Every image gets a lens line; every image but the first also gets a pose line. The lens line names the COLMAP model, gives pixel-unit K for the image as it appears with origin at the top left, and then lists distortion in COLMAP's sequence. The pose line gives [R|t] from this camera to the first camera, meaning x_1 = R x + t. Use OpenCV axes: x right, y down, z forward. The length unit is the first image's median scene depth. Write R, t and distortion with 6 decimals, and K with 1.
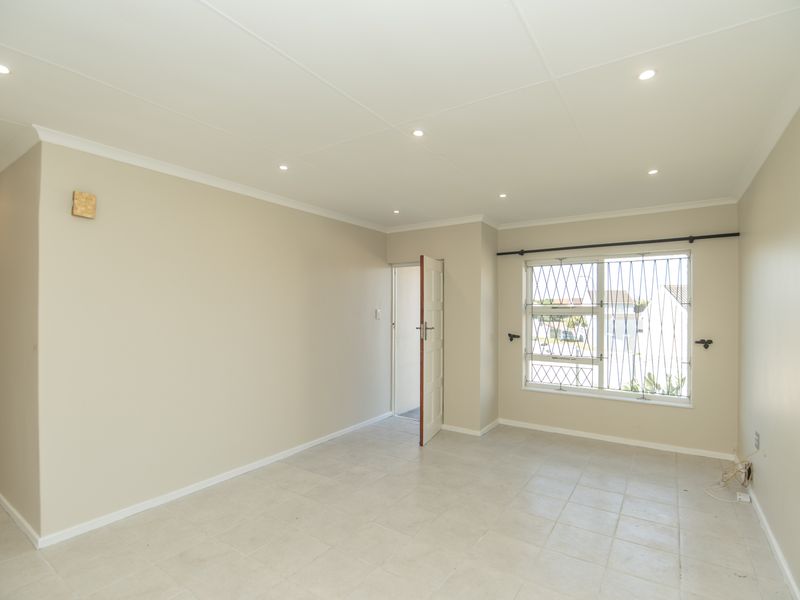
lens RADIAL K [[403.3, 0, 402.4], [0, 403.3, 300.1], [0, 0, 1]] dist [-0.018806, -0.004639]
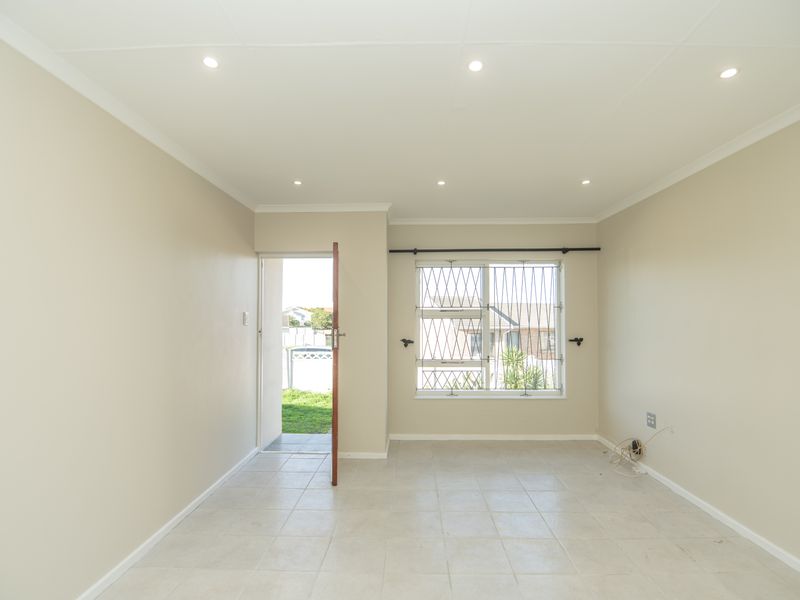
lens RADIAL K [[403.3, 0, 399.8], [0, 403.3, 304.5], [0, 0, 1]] dist [-0.018806, -0.004639]
pose [[0.839473, 0.014383, 0.543210, -0.254698], [-0.008448, 0.999874, -0.013419, 0.018625], [-0.543335, 0.006675, 0.839489, 0.253987]]
